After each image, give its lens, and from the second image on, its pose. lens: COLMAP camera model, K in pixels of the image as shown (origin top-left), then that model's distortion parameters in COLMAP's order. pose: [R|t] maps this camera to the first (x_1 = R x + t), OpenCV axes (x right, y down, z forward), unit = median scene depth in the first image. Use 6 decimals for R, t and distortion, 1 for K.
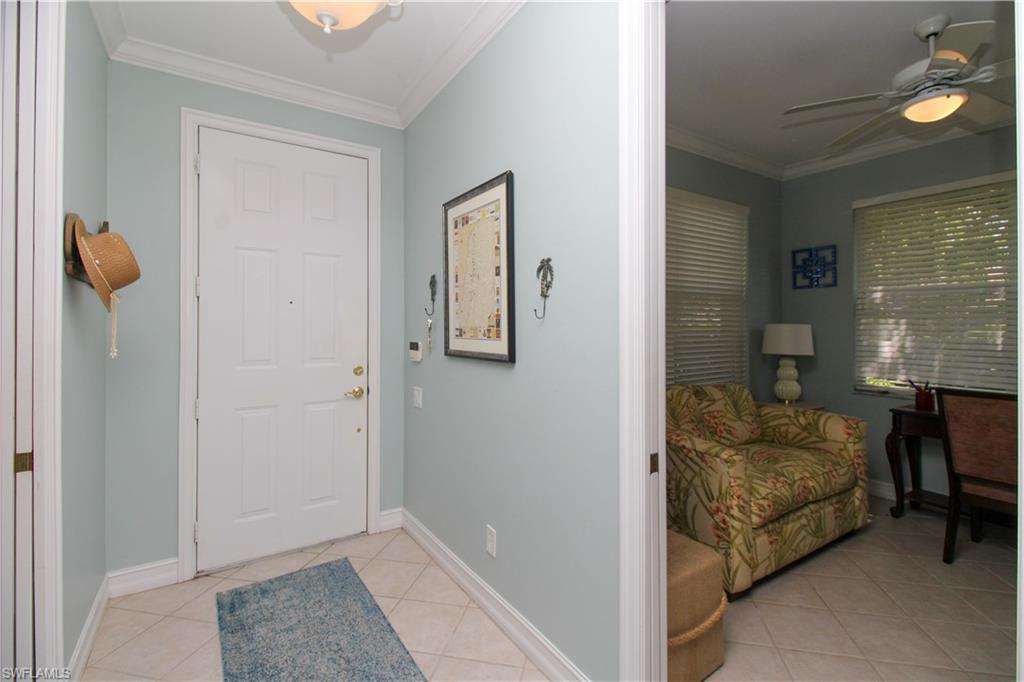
lens RADIAL K [[476.1, 0, 513.6], [0, 476.1, 322.9], [0, 0, 1]] dist [0.009258, -0.011148]
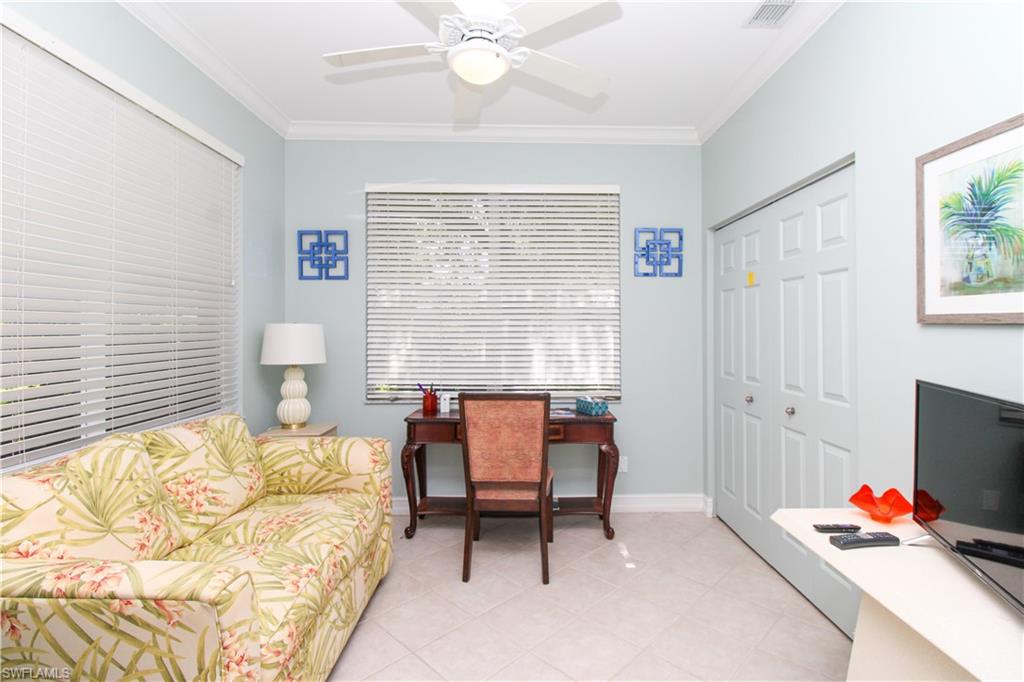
lens RADIAL K [[476.1, 0, 513.6], [0, 476.1, 322.9], [0, 0, 1]] dist [0.009258, -0.011148]
pose [[0.540006, 0.005956, 0.841640, 0.145584], [-0.005176, 0.999980, -0.003755, 0.002347], [-0.841645, -0.002329, 0.540026, 0.350745]]
